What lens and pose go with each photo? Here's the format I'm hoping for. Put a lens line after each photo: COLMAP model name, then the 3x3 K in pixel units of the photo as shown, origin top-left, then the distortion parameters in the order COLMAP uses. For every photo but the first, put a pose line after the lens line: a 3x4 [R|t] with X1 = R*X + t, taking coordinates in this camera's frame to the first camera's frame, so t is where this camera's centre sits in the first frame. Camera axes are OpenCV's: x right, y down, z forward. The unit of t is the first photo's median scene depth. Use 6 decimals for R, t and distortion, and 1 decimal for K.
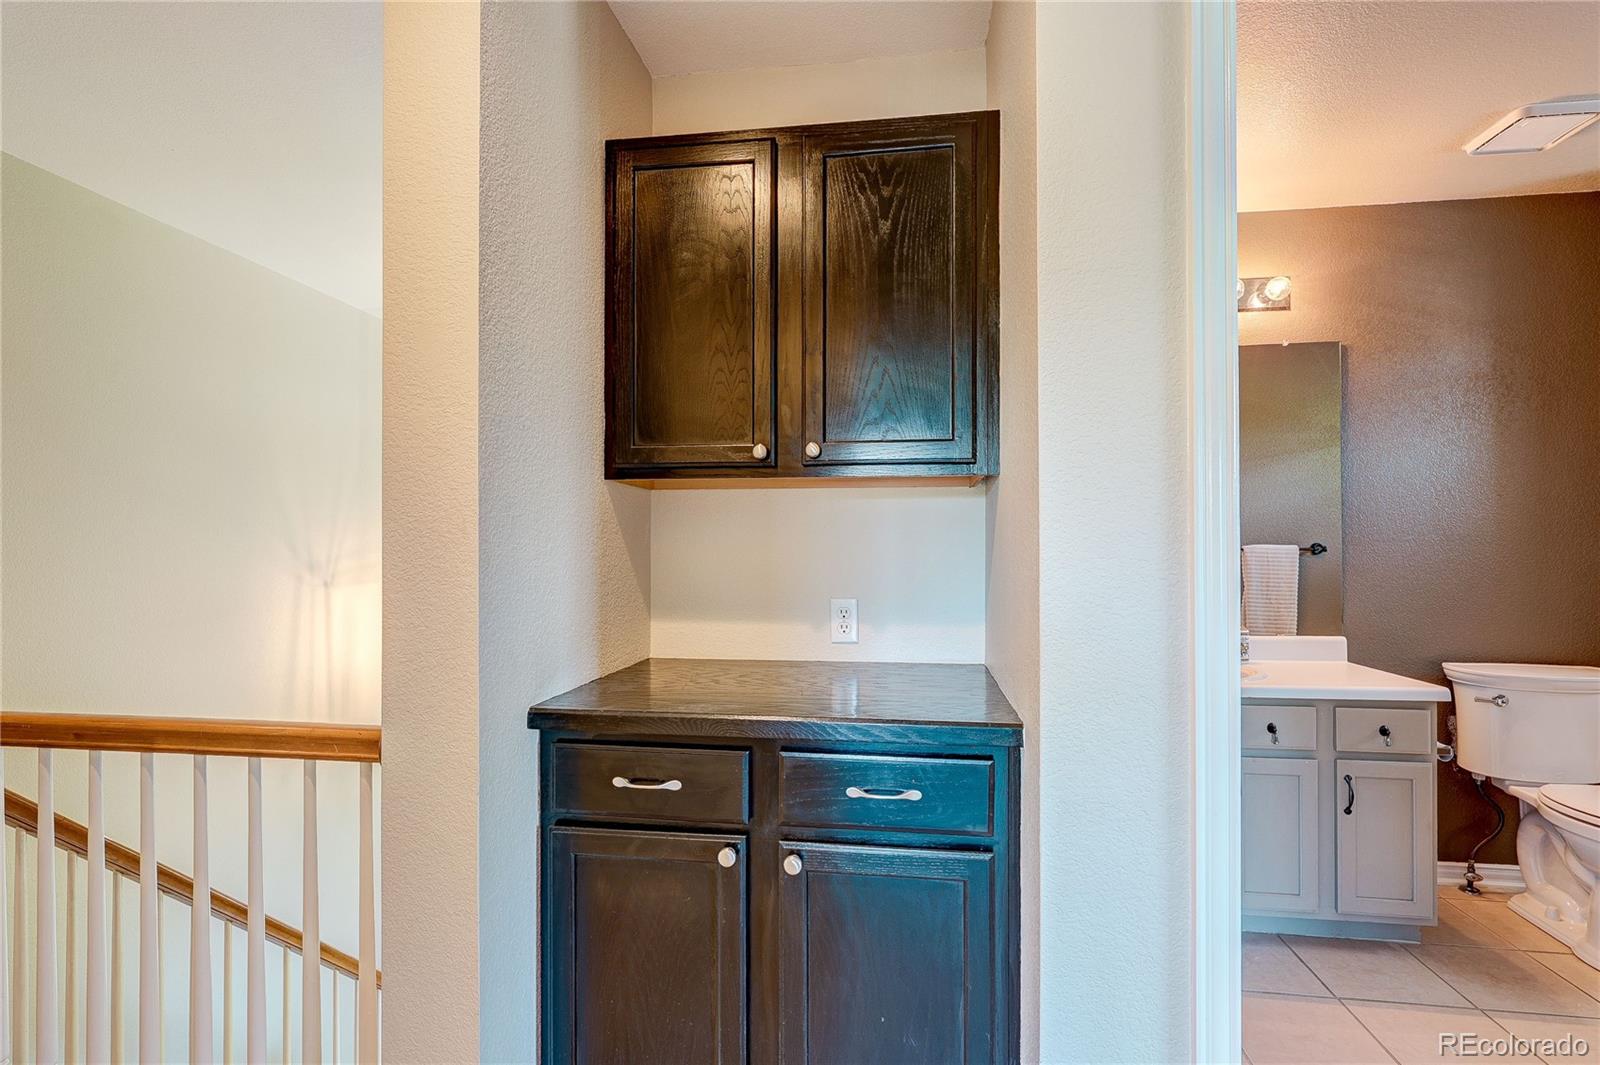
lens RADIAL K [[760.2, 0, 801.3], [0, 760.2, 548.0], [0, 0, 1]] dist [-0.003250, 0.000003]
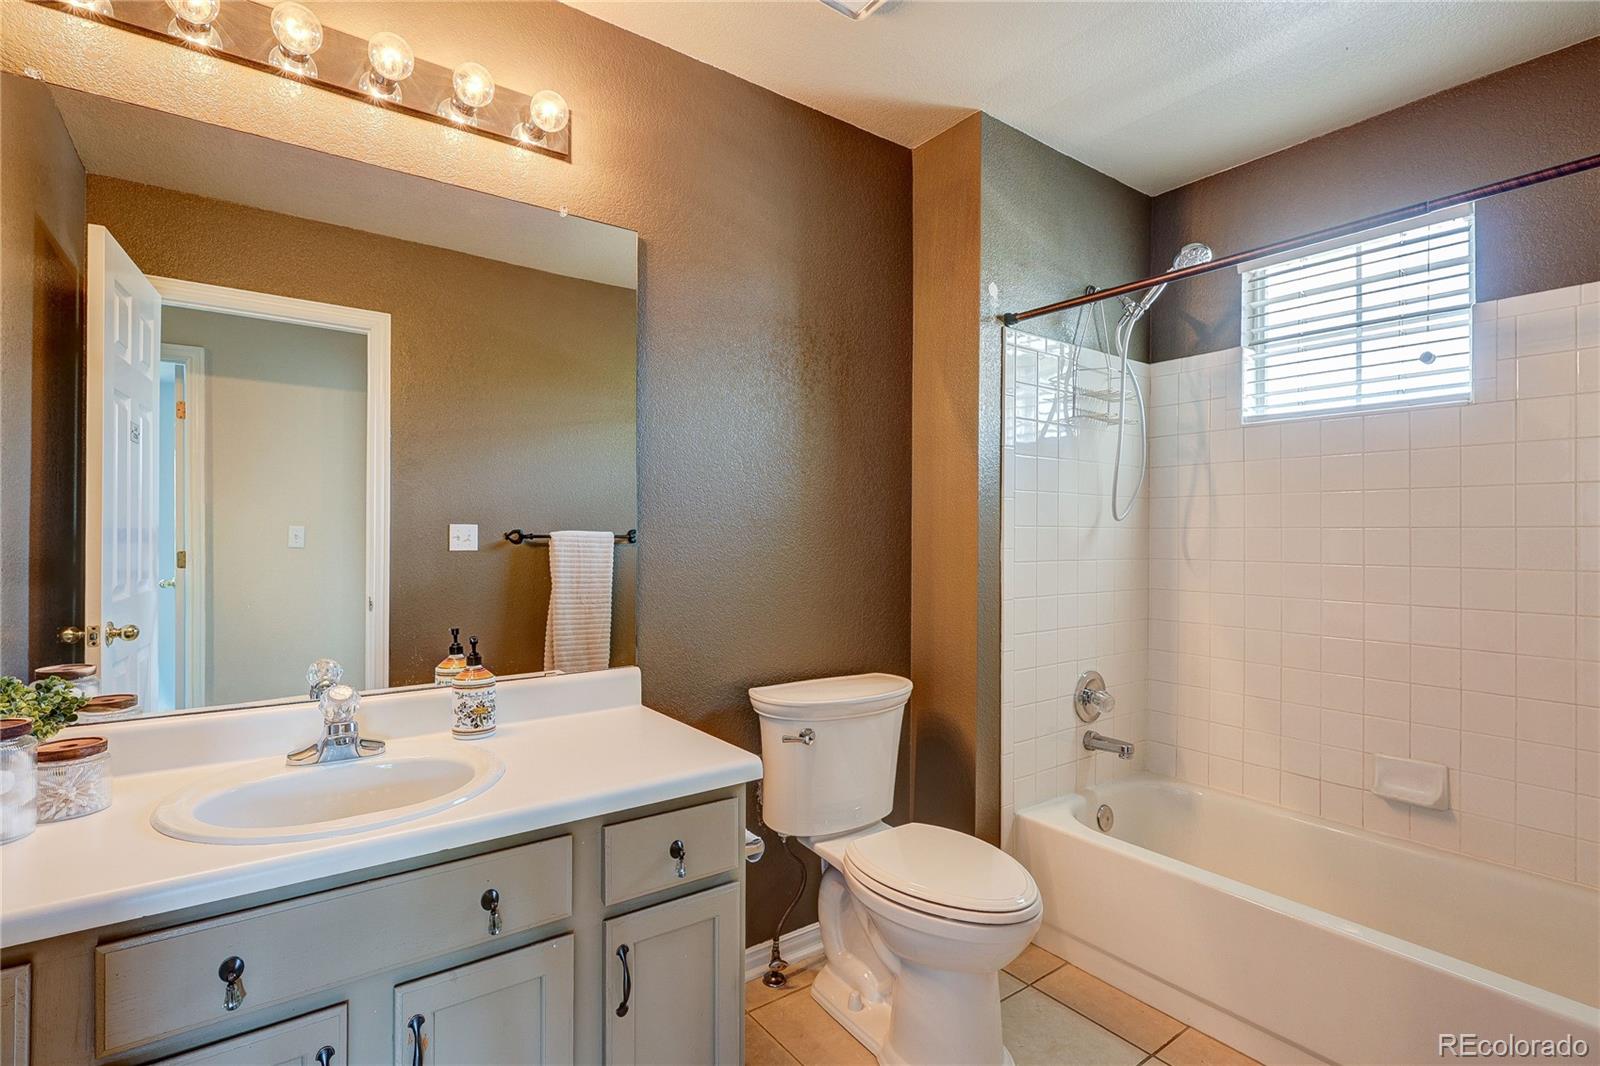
lens RADIAL K [[755.4, 0, 799.0], [0, 755.4, 536.3], [0, 0, 1]] dist [-0.001325, -0.000185]
pose [[0.711499, 0.004548, 0.702672, 0.360035], [-0.007400, 0.999972, 0.001021, -0.001847], [-0.702648, -0.005927, 0.711513, 0.441070]]
